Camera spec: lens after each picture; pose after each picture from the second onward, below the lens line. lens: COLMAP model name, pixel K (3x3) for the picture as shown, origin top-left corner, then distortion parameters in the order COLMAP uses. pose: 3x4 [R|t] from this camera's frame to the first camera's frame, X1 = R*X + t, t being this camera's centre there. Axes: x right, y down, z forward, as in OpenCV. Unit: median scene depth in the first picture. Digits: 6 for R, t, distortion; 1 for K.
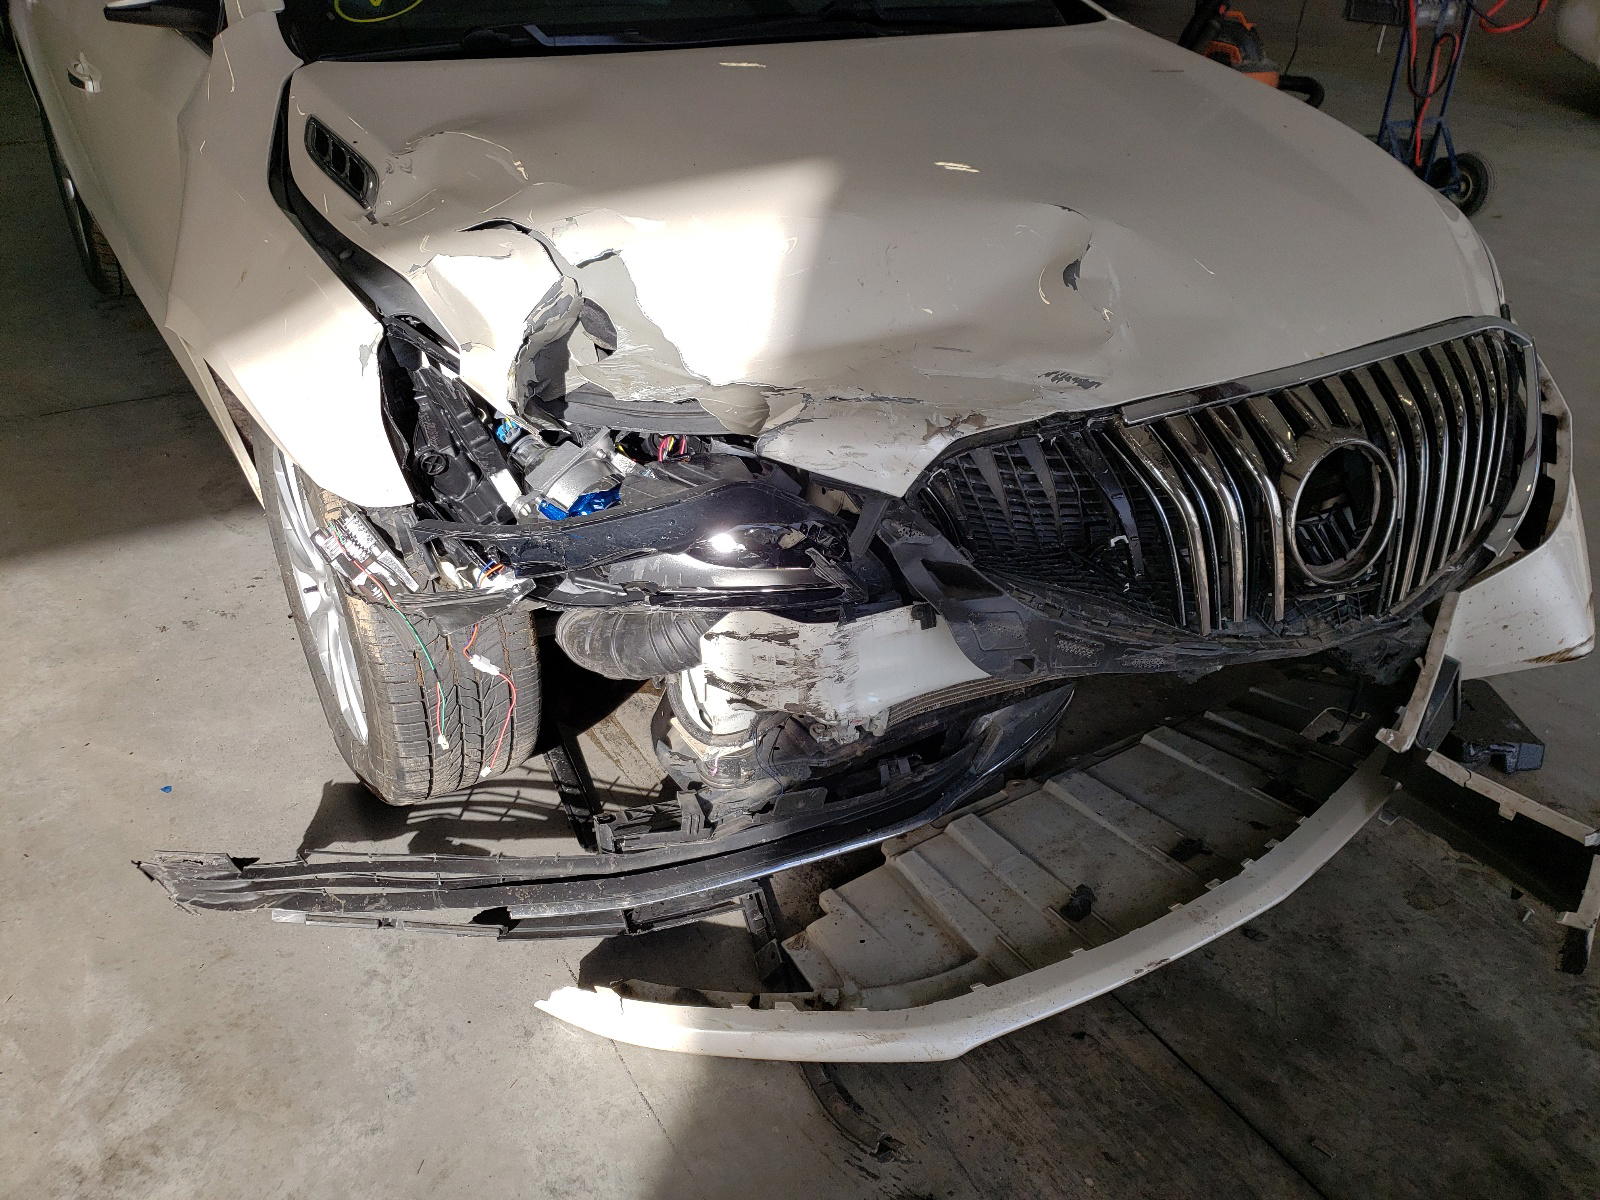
lens RADIAL K [[1252.6, 0, 800.0], [0, 1252.6, 600.0], [0, 0, 1]] dist [0.017593, -0.004214]
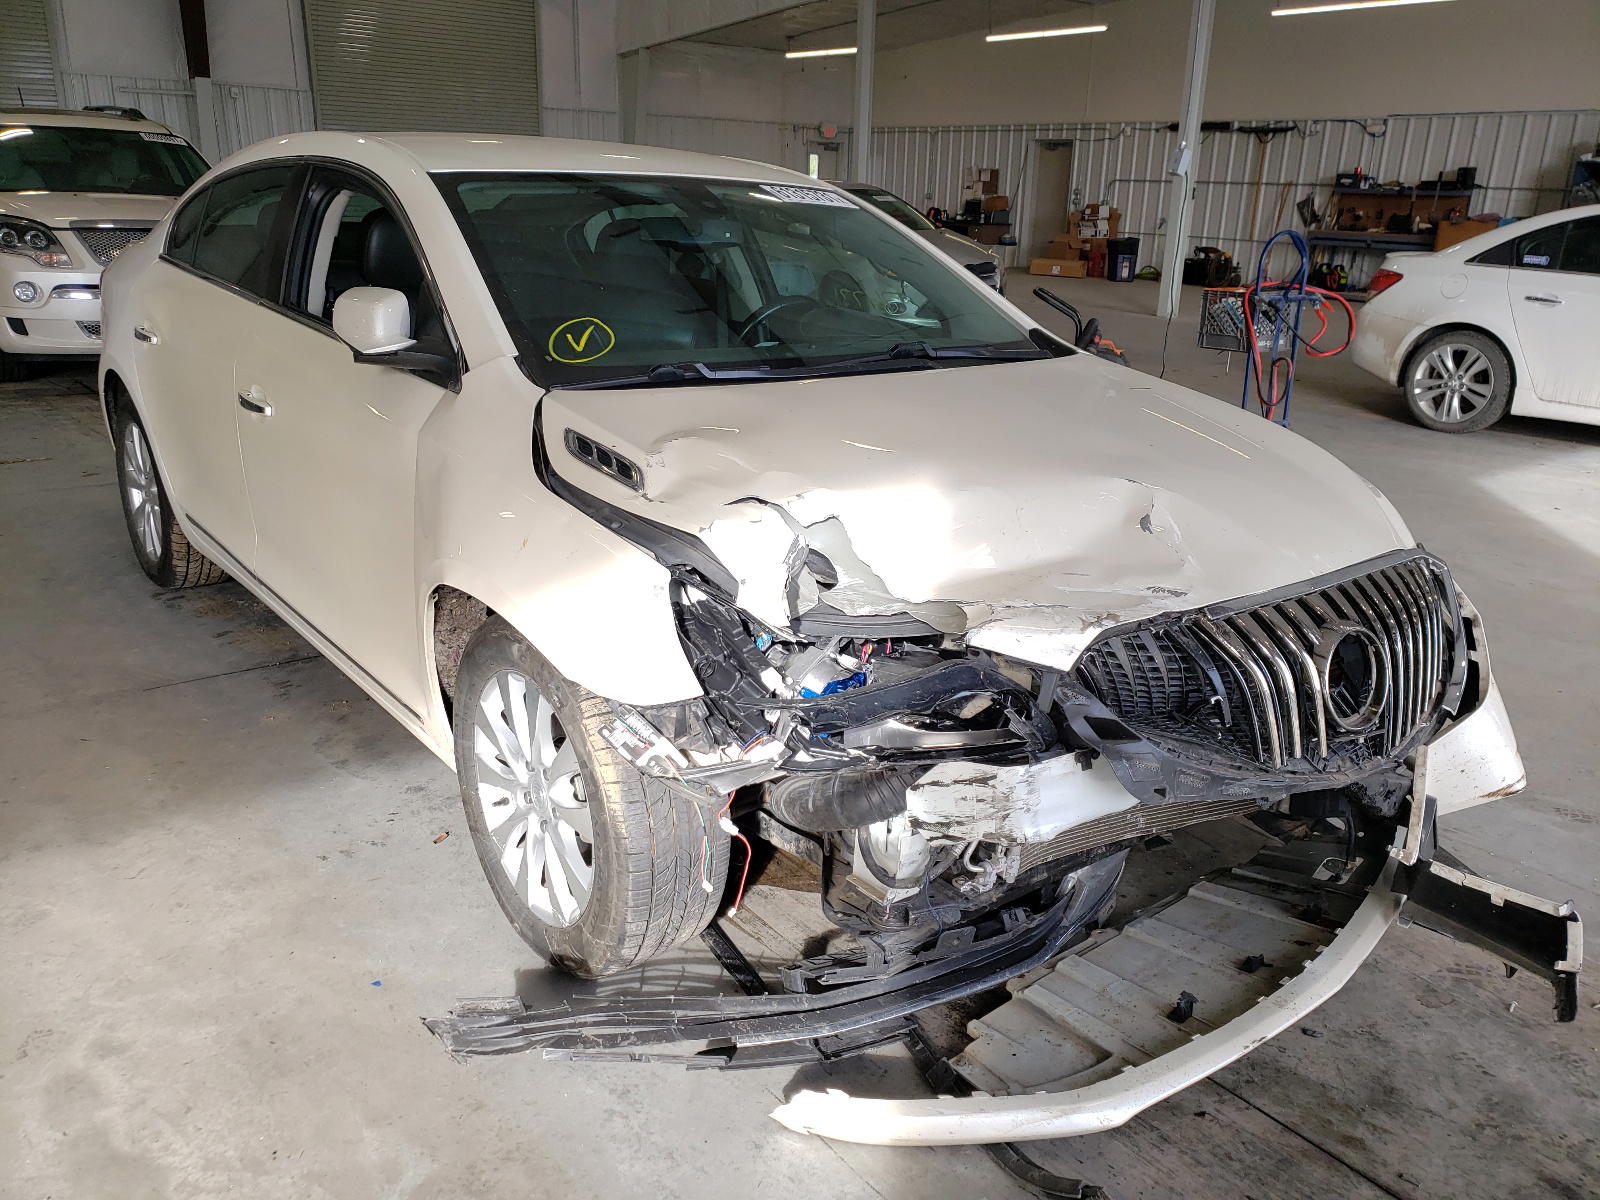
lens RADIAL K [[1244.9, 0, 800.0], [0, 1244.9, 600.0], [0, 0, 1]] dist [0.031451, -0.013794]
pose [[0.993587, -0.029445, 0.109165, -0.295134], [0.053615, 0.972740, -0.225615, 0.111313], [-0.099546, 0.230021, 0.968081, -0.281217]]
